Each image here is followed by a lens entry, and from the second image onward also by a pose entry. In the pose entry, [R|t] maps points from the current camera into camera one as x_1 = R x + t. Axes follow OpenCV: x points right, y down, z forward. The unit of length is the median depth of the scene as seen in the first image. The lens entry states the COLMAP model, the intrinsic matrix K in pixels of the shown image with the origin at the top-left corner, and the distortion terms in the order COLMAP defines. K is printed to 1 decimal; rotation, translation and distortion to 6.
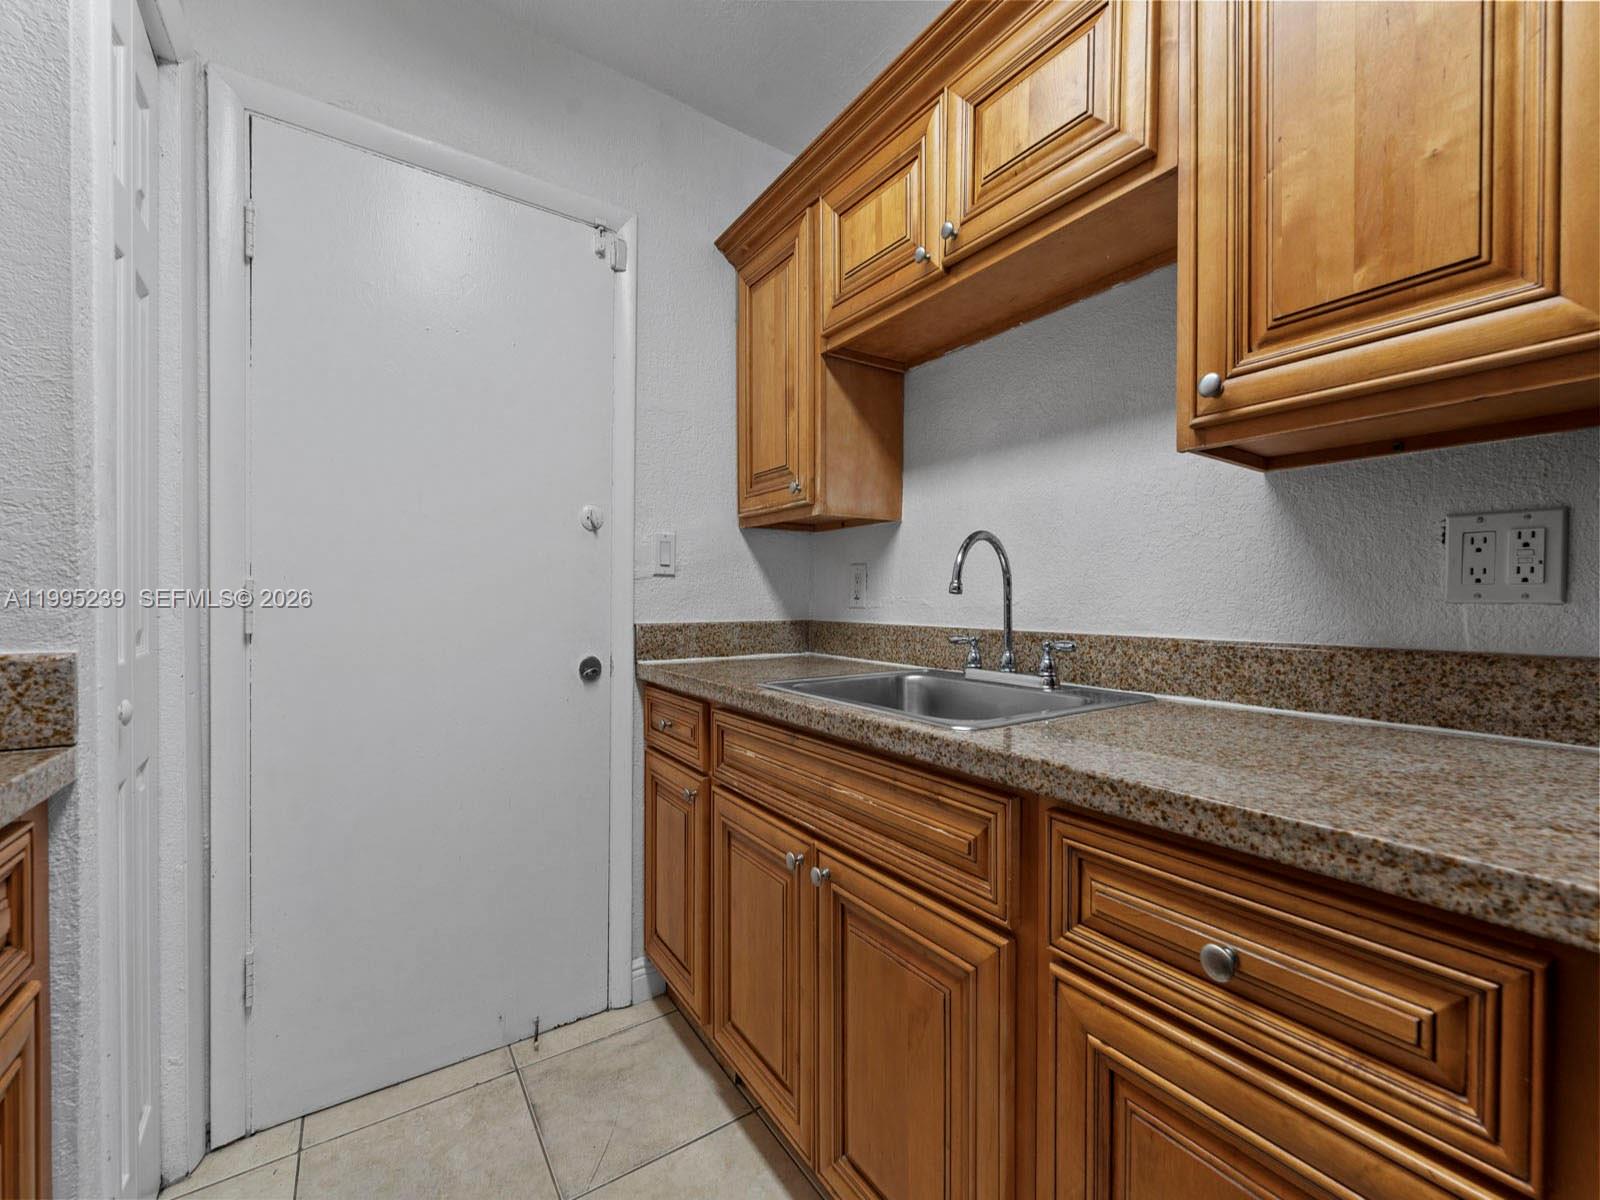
lens RADIAL K [[646.7, 0, 792.5], [0, 646.7, 607.6], [0, 0, 1]] dist [0.000126, -0.000820]
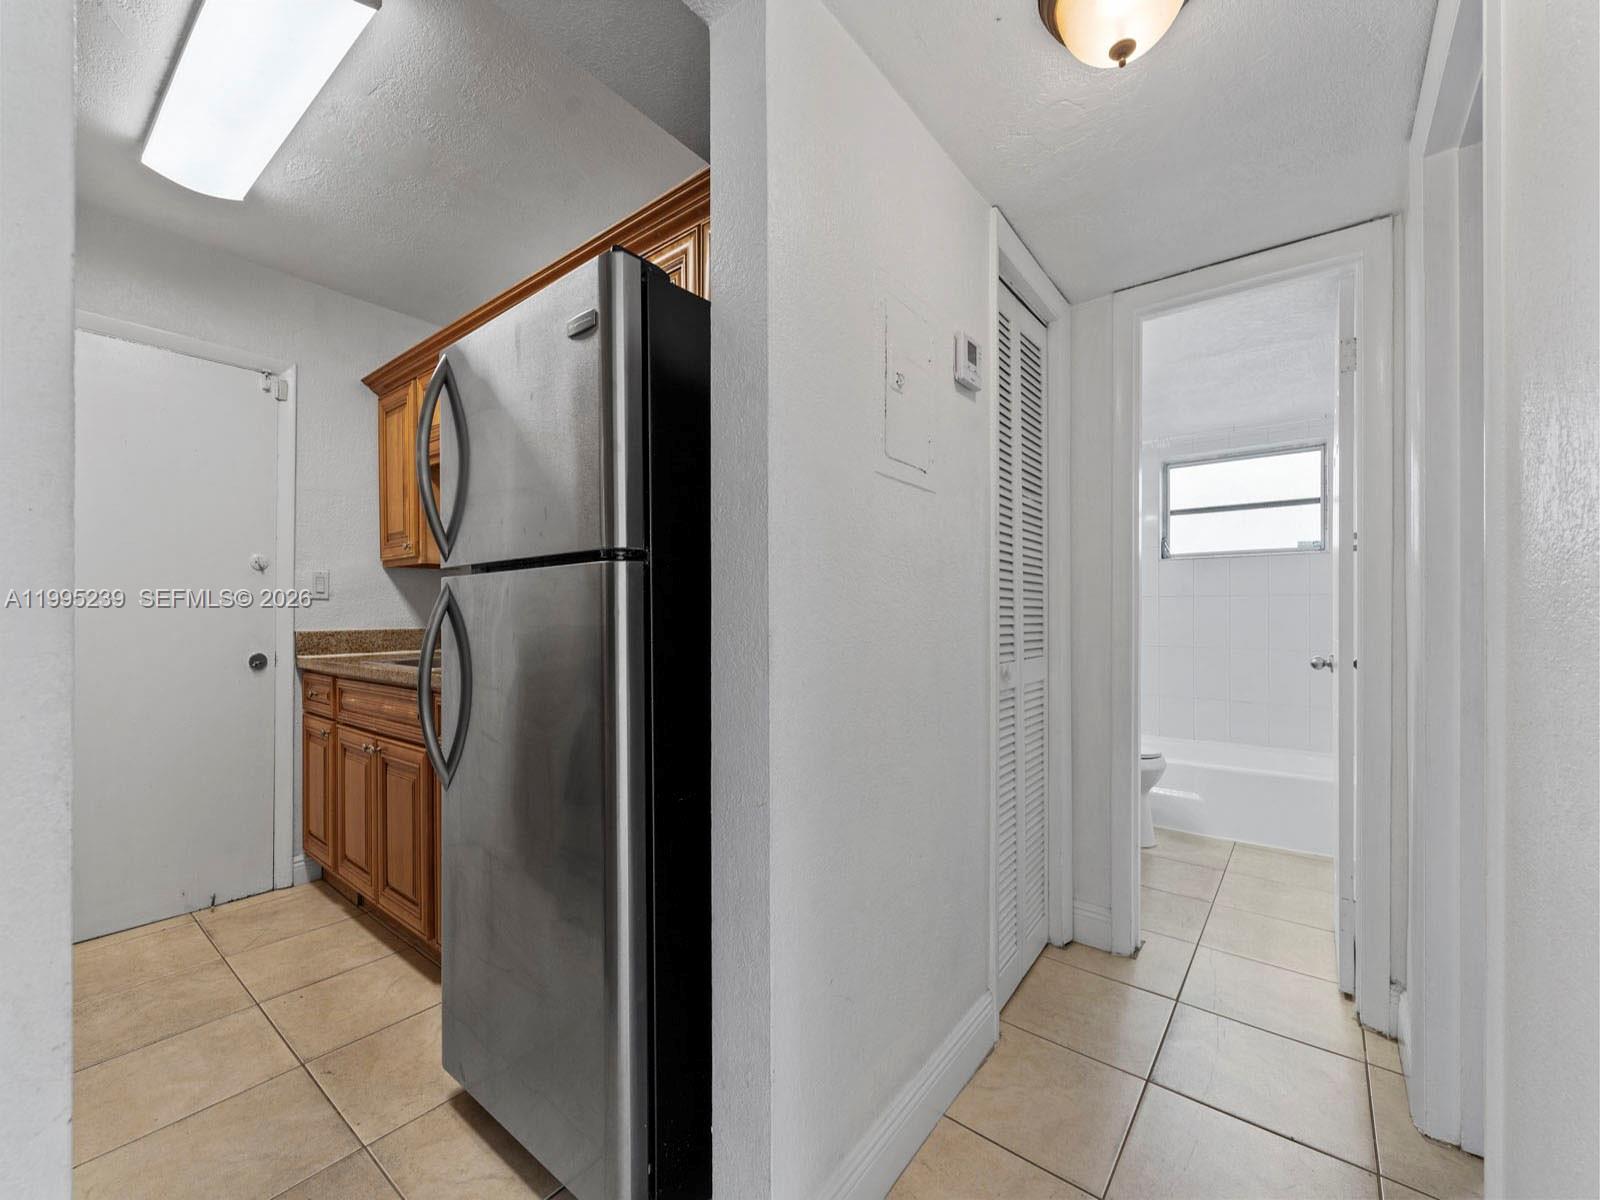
lens RADIAL K [[646.7, 0, 795.9], [0, 646.7, 609.1], [0, 0, 1]] dist [0.000126, -0.000820]
pose [[0.950845, -0.007461, 0.309579, 0.515161], [0.013793, 0.999738, -0.018270, 0.021074], [-0.309361, 0.021642, 0.950698, -1.027075]]
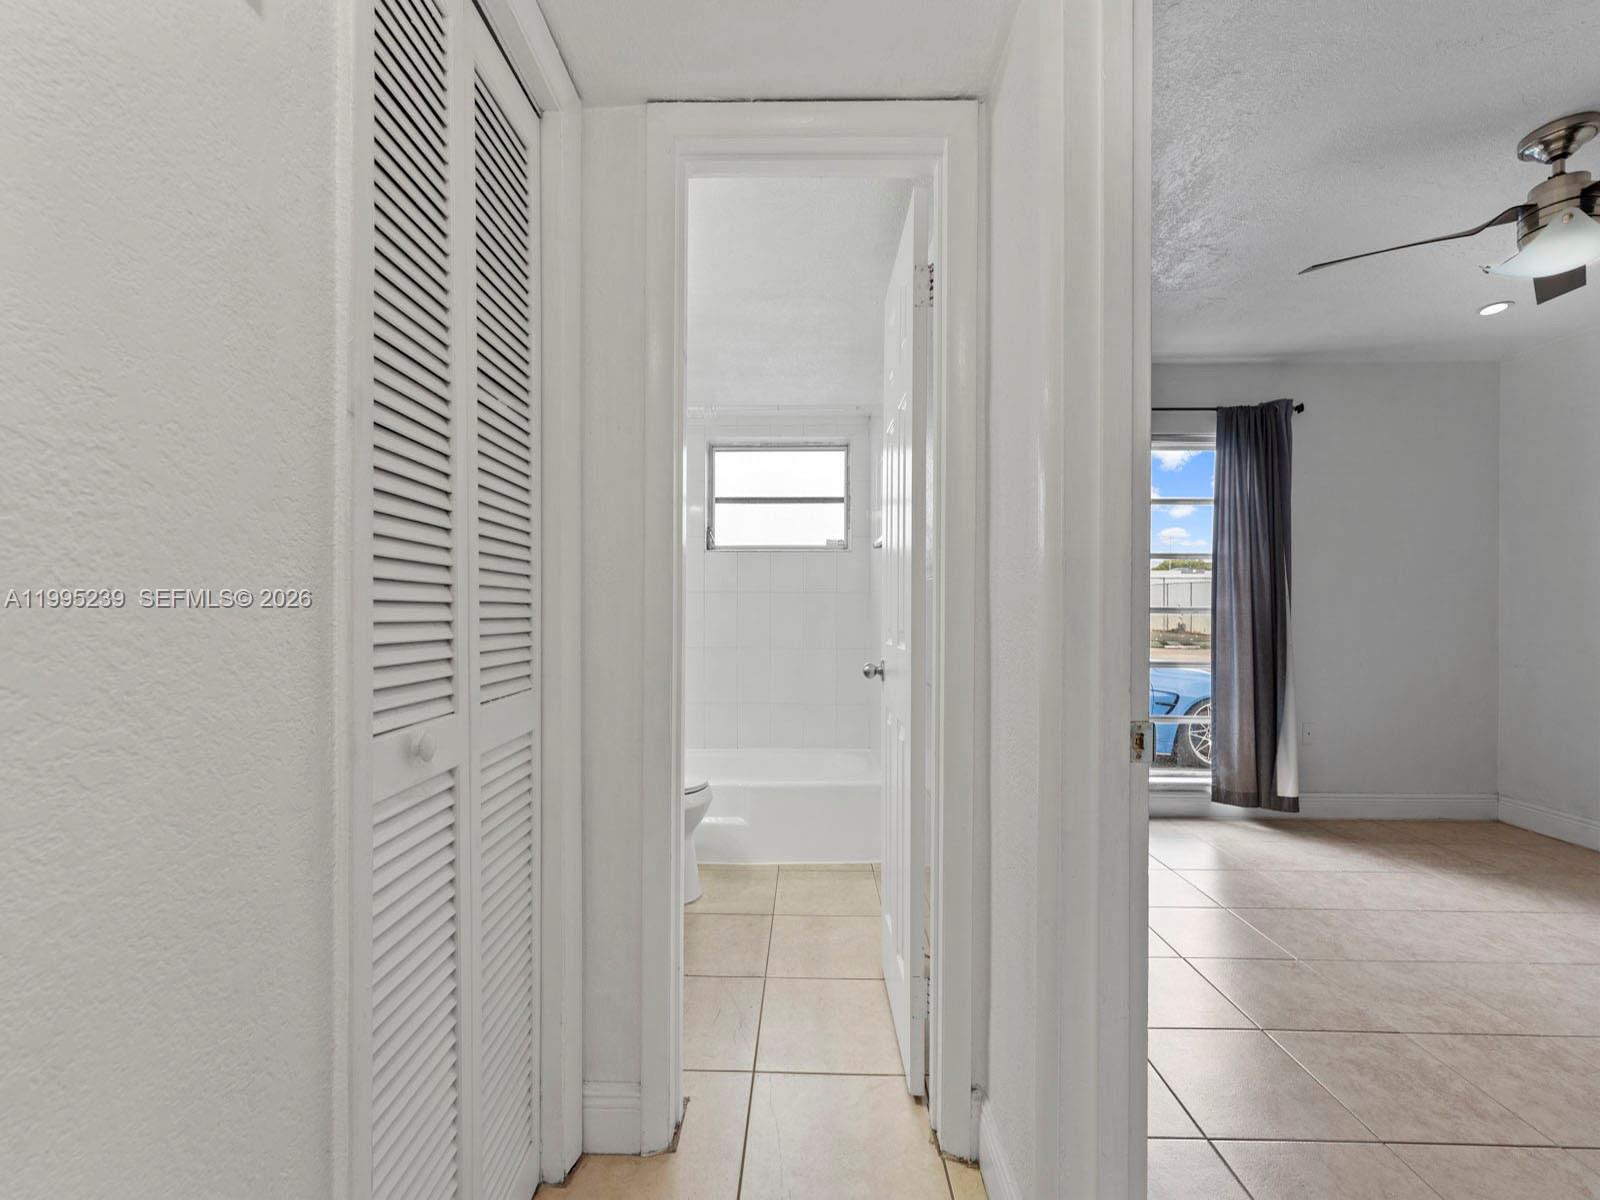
lens RADIAL K [[646.7, 0, 795.5], [0, 646.7, 613.9], [0, 0, 1]] dist [0.000126, -0.000820]
pose [[0.563795, -0.014852, 0.825781, 1.025294], [0.016345, 0.999843, 0.006823, 0.010535], [-0.825753, 0.009651, 0.563949, -0.539415]]
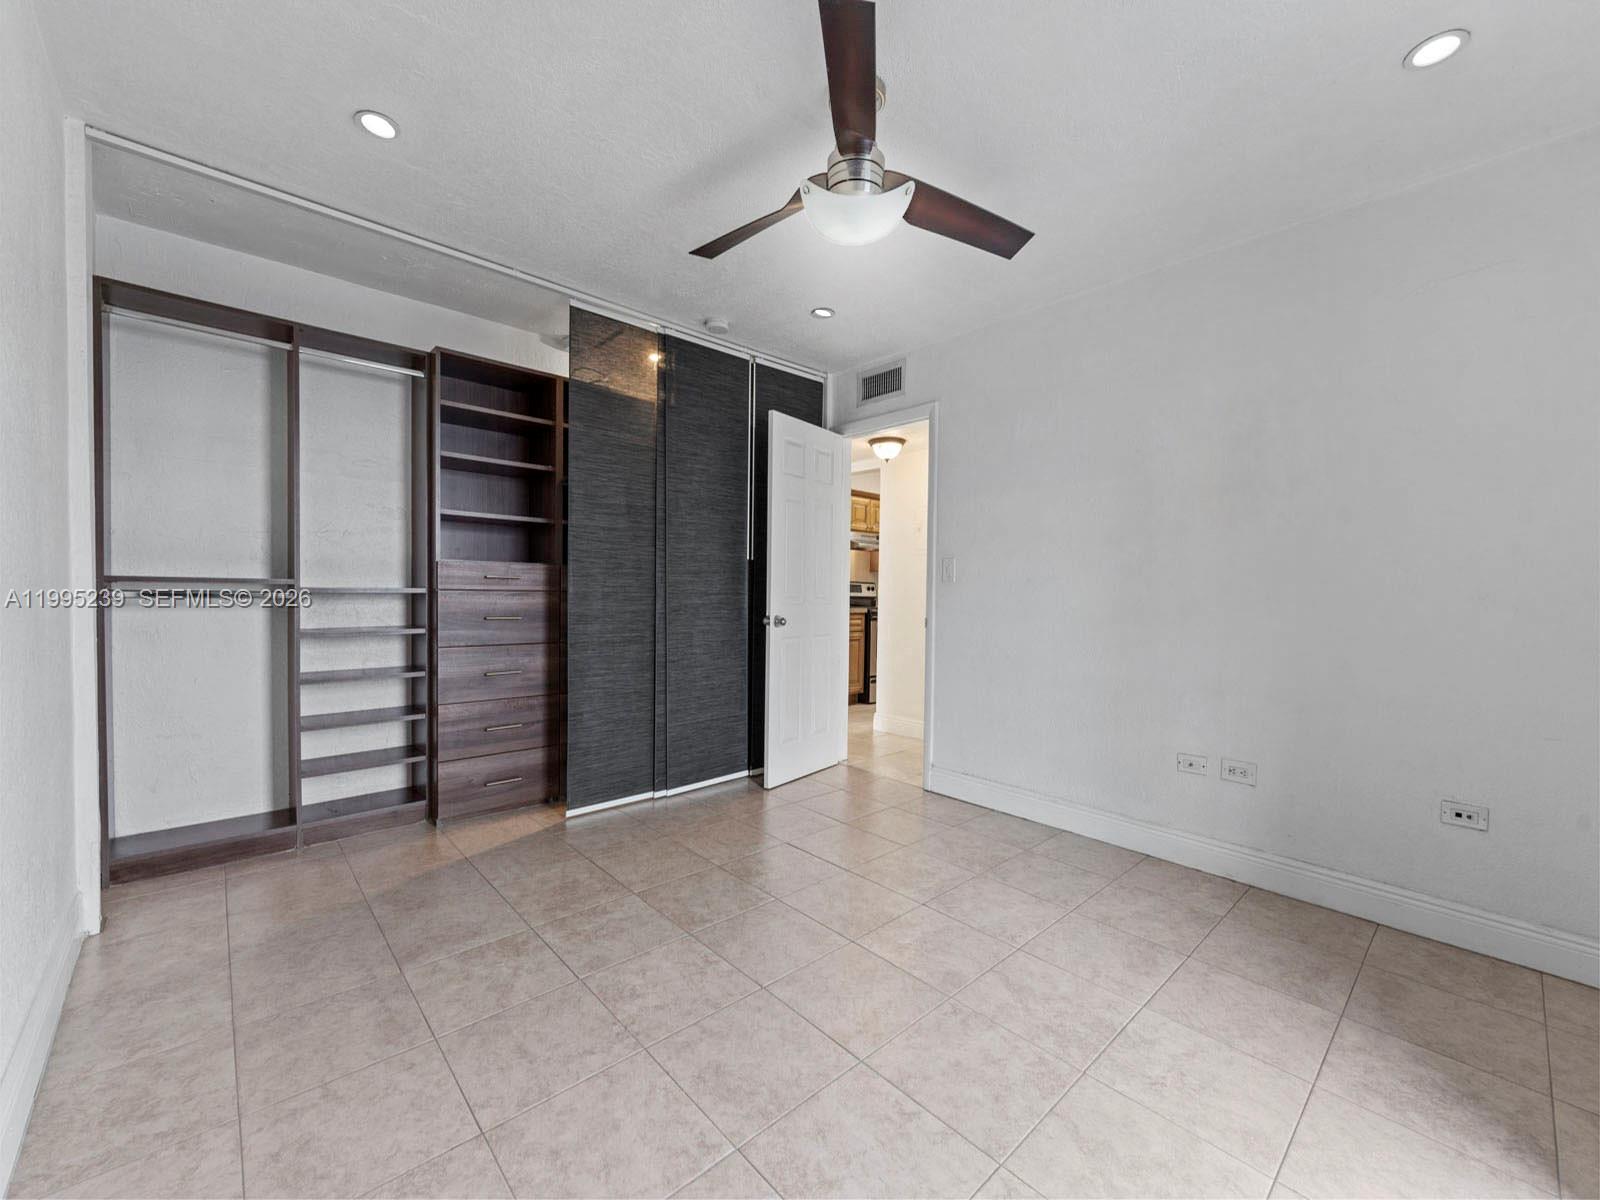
lens RADIAL K [[646.7, 0, 795.5], [0, 646.7, 606.3], [0, 0, 1]] dist [0.000126, -0.000820]
pose [[0.160528, 0.017351, -0.986879, 4.427857], [-0.027250, 0.999542, 0.013141, 0.071618], [0.986655, 0.024783, 0.160927, -1.443850]]
